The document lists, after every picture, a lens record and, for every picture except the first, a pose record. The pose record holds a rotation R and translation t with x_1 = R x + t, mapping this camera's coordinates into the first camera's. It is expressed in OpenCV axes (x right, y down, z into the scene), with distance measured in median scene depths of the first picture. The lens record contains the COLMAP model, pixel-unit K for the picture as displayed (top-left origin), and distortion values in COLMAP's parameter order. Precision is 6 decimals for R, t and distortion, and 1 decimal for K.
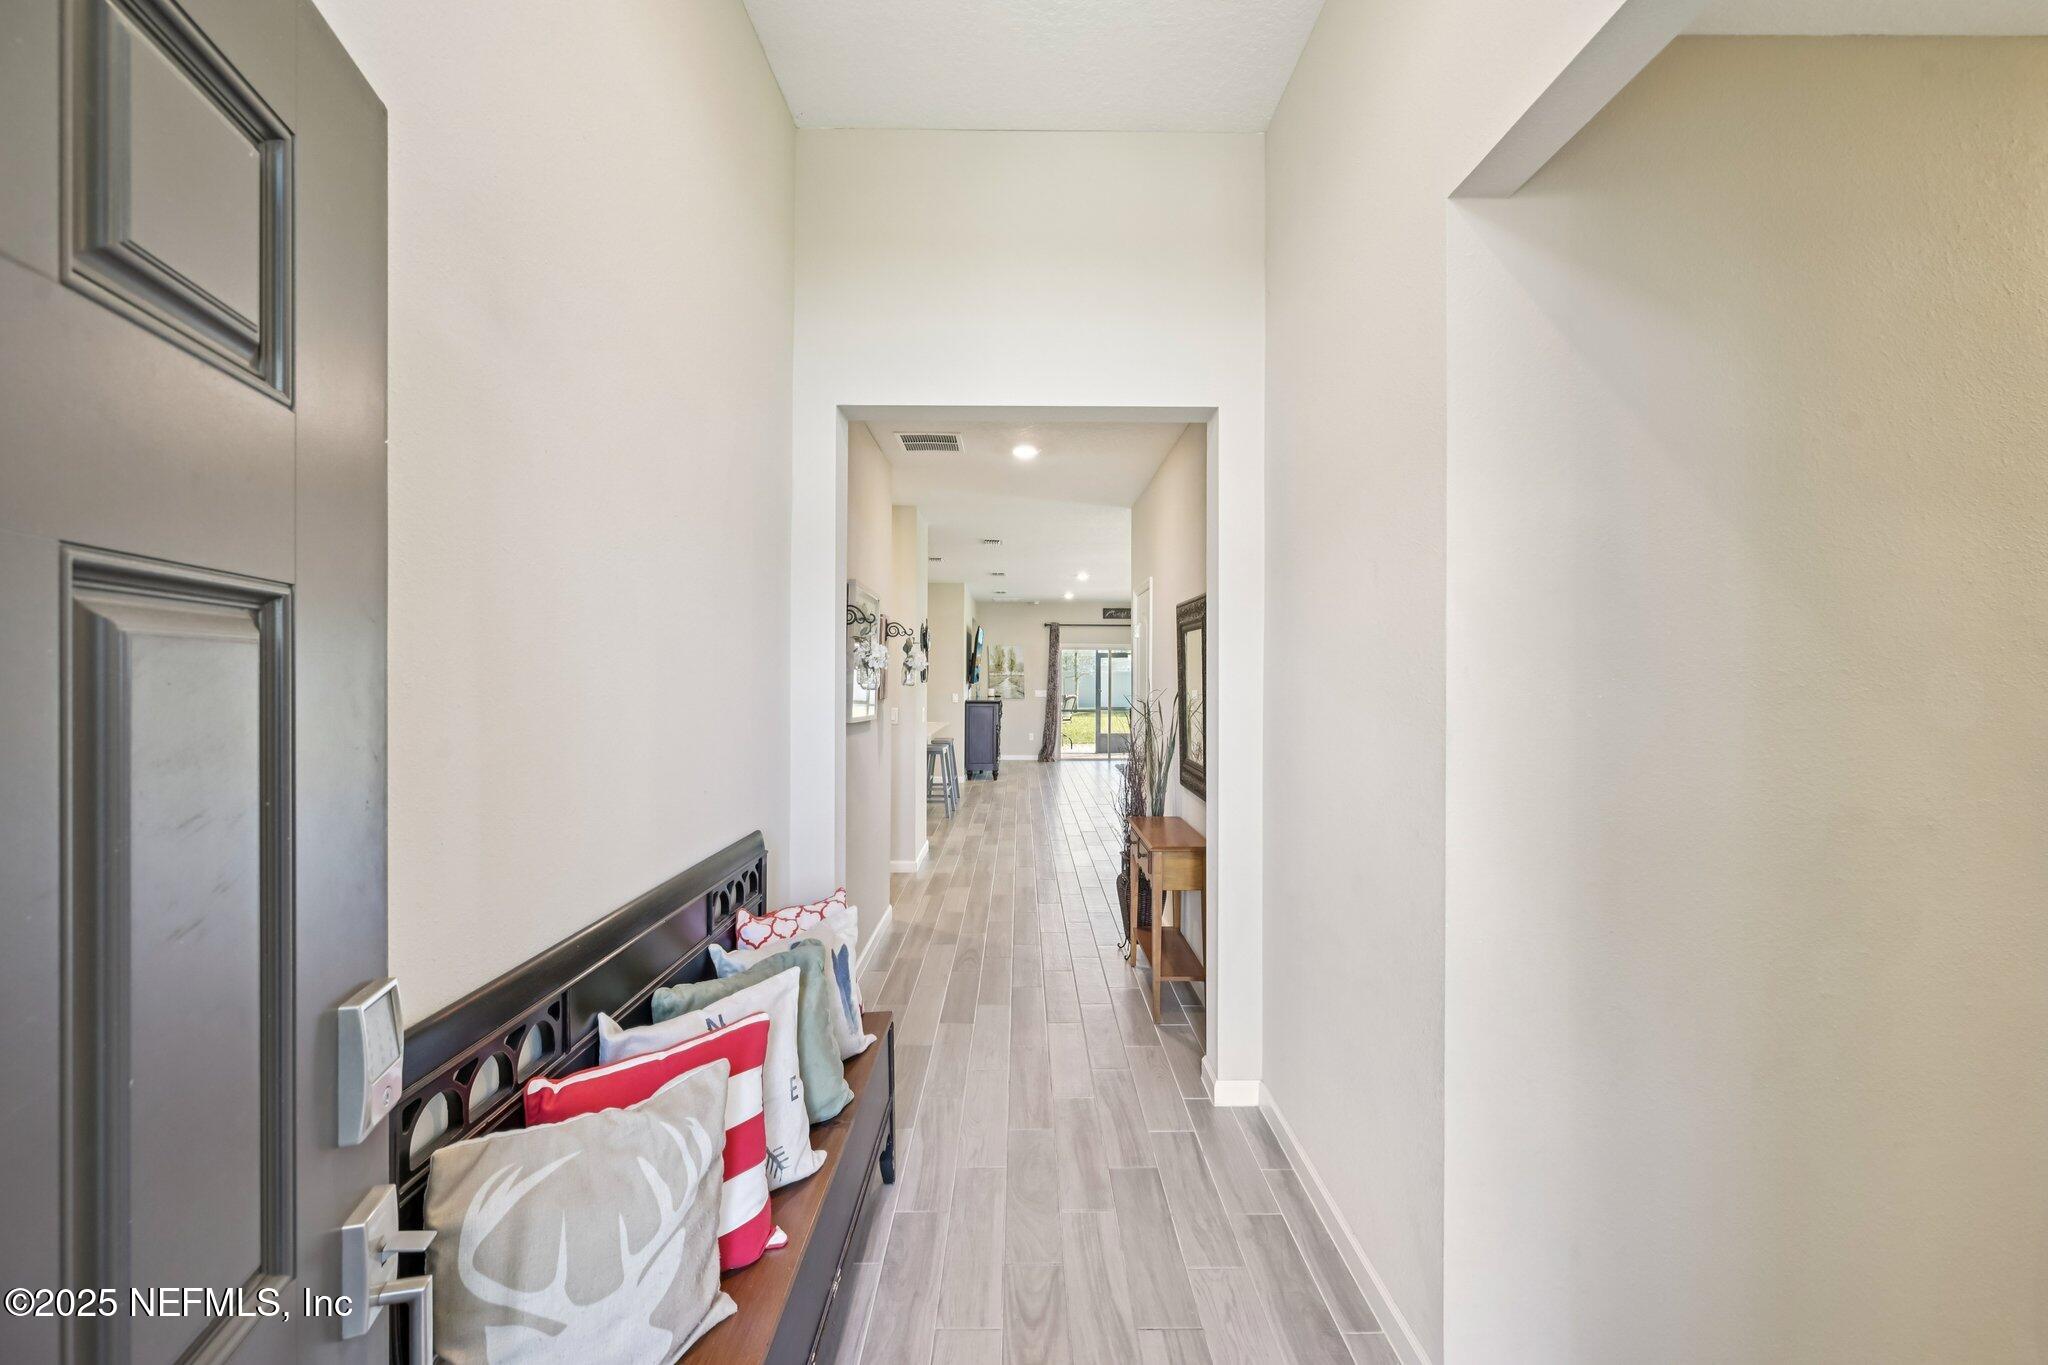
lens RADIAL K [[802.4, 0, 1020.9], [0, 802.4, 677.0], [0, 0, 1]] dist [-0.001778, -0.000134]
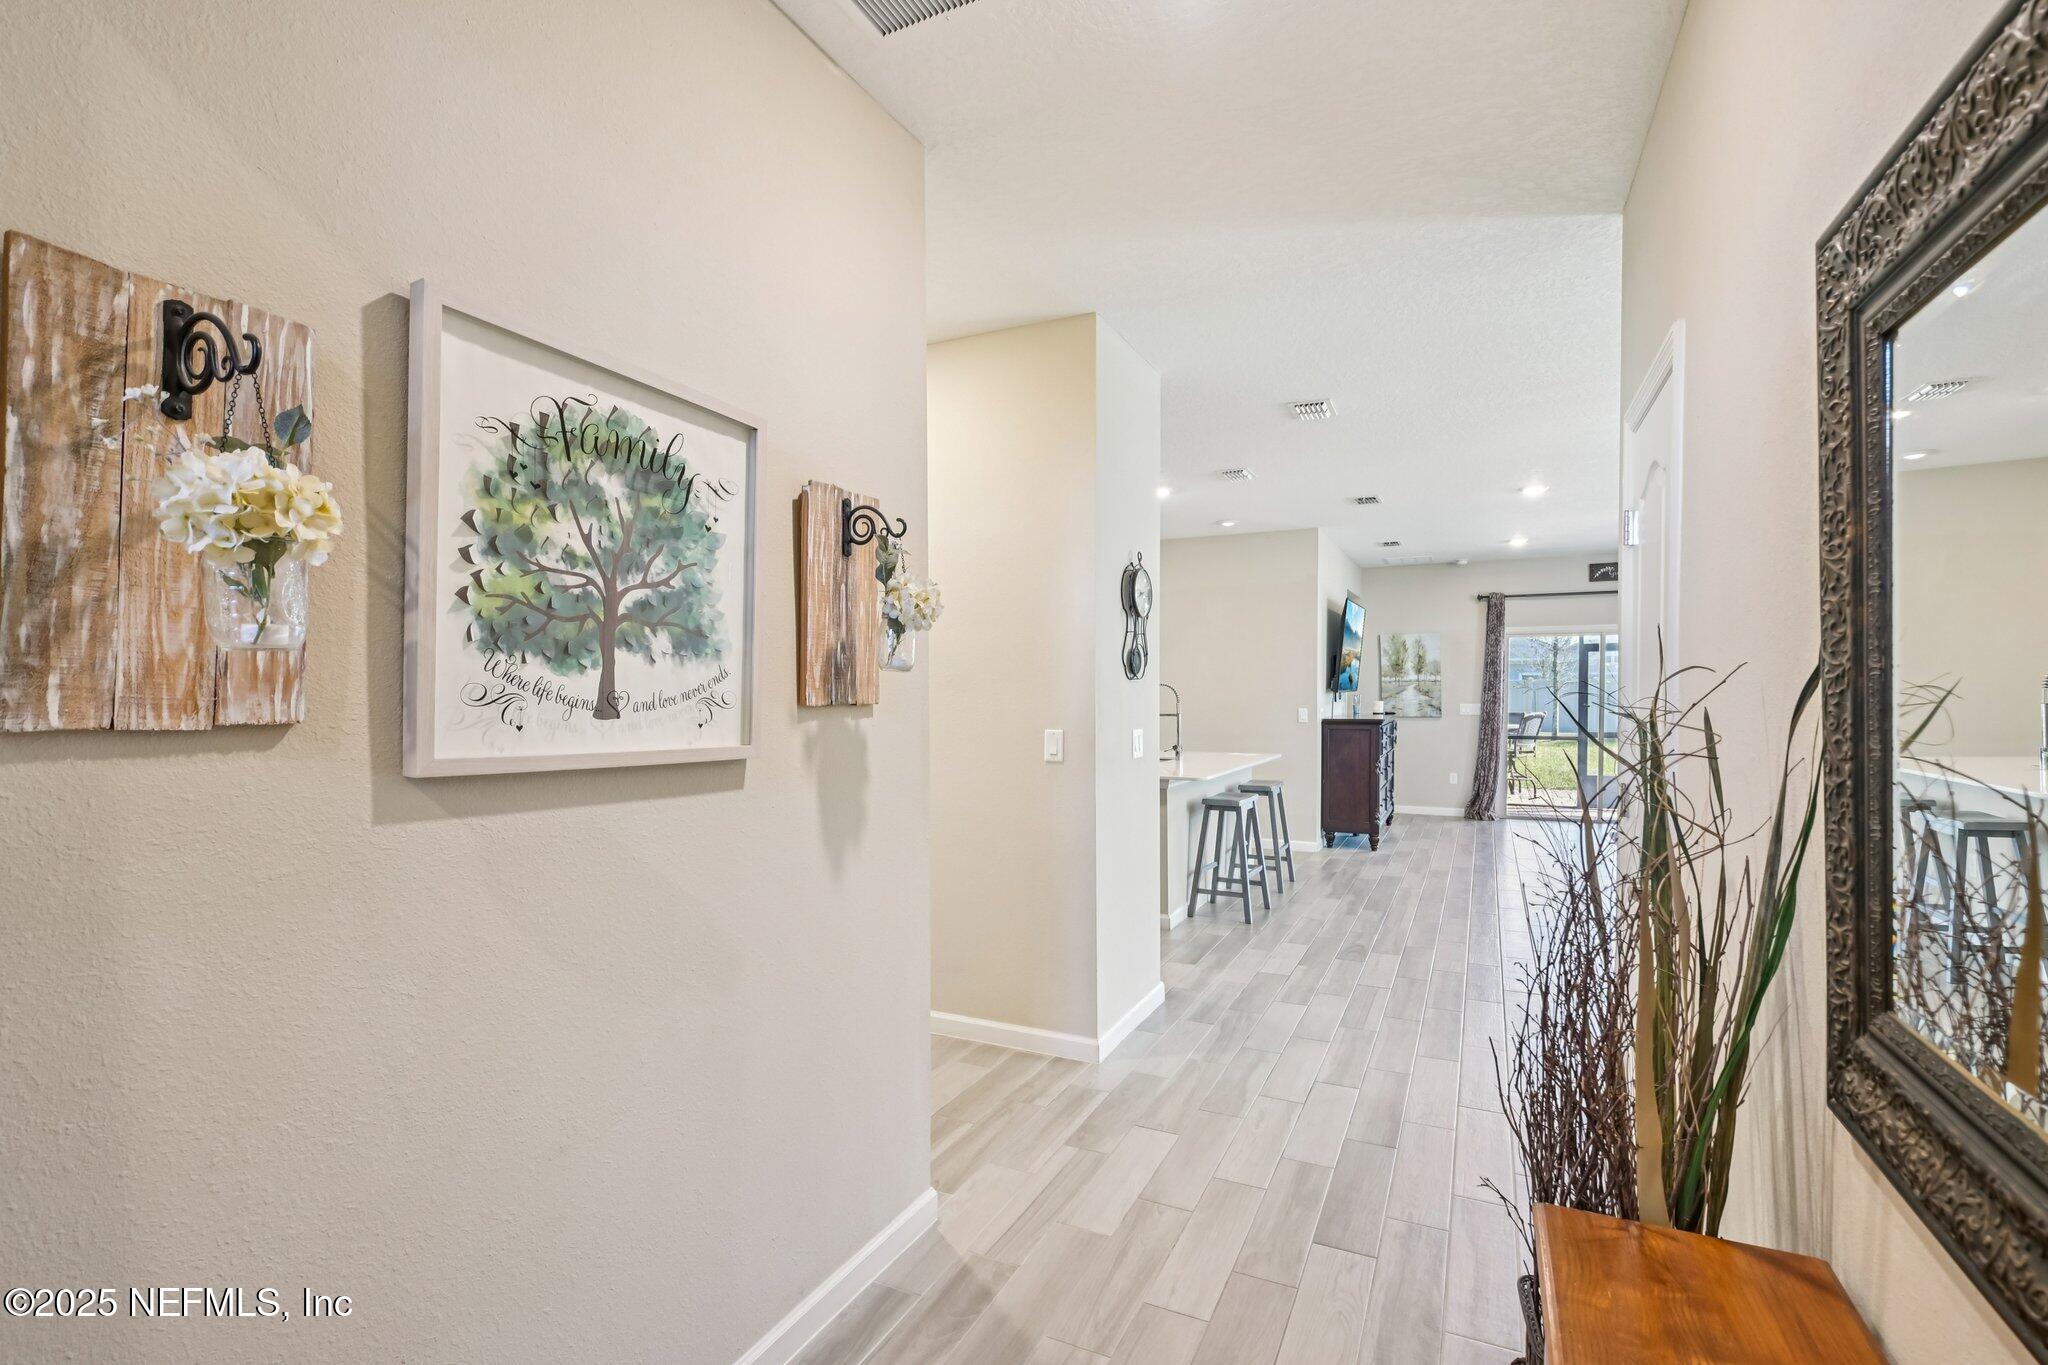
lens RADIAL K [[942.0, 0, 1013.2], [0, 942.0, 721.8], [0, 0, 1]] dist [-0.002556, -0.000575]
pose [[0.895395, 0.005779, -0.445235, 0.033618], [0.007813, 0.999558, 0.028688, 0.007008], [0.445204, -0.029166, 0.894954, 0.197579]]
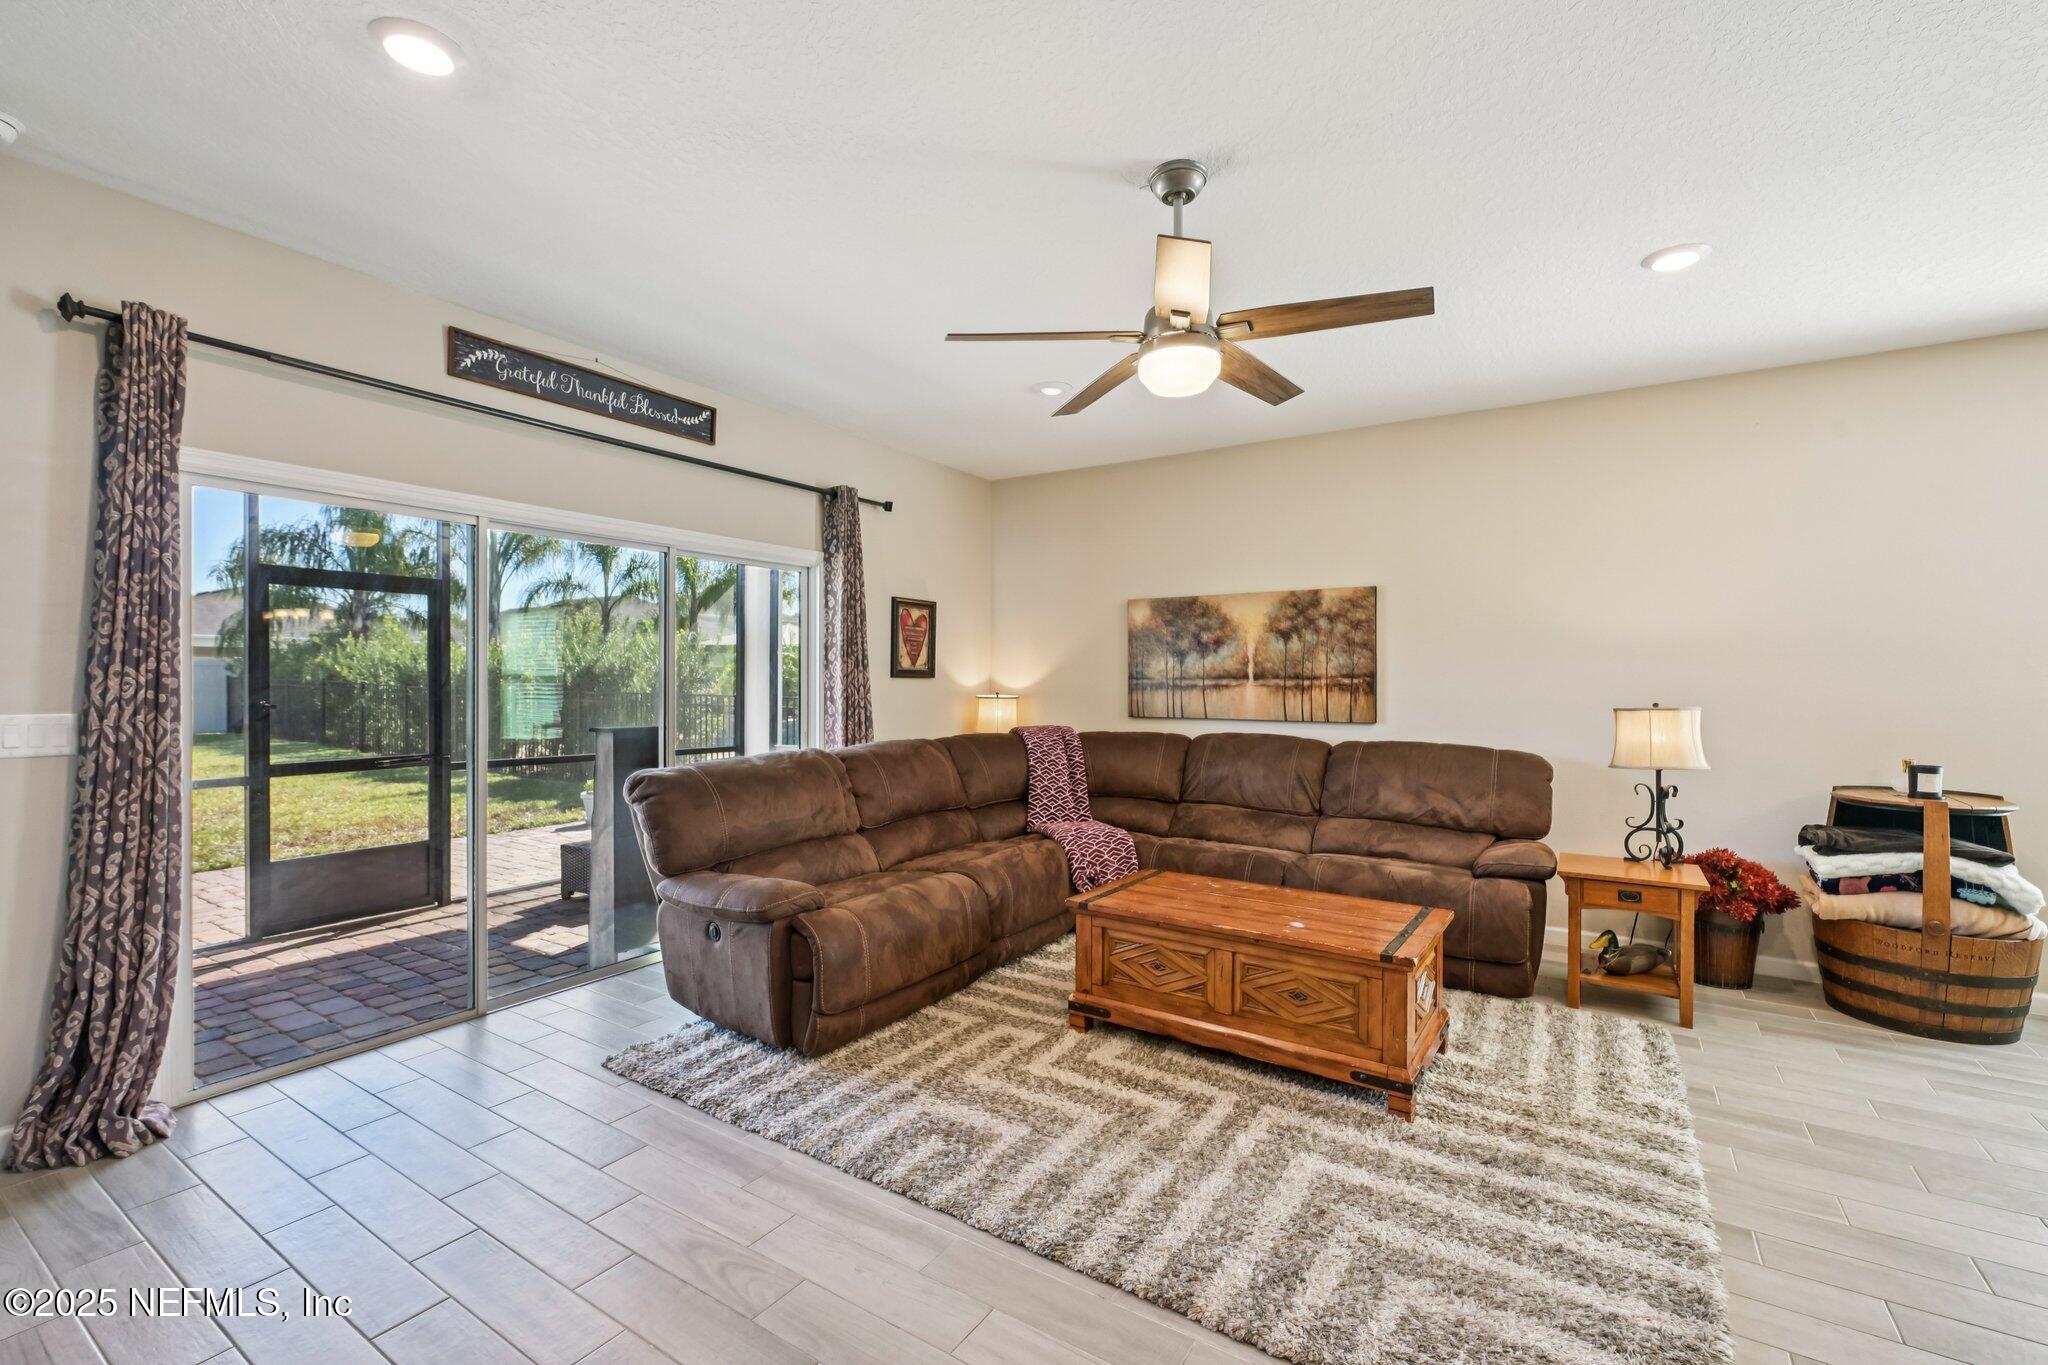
lens RADIAL K [[877.7, 0, 1031.9], [0, 877.7, 690.2], [0, 0, 1]] dist [-0.001916, -0.000512]
pose [[0.552542, -0.014461, 0.833359, -0.009500], [0.002230, 0.999872, 0.015872, 0.009801], [-0.833482, -0.006911, 0.552504, 0.762525]]
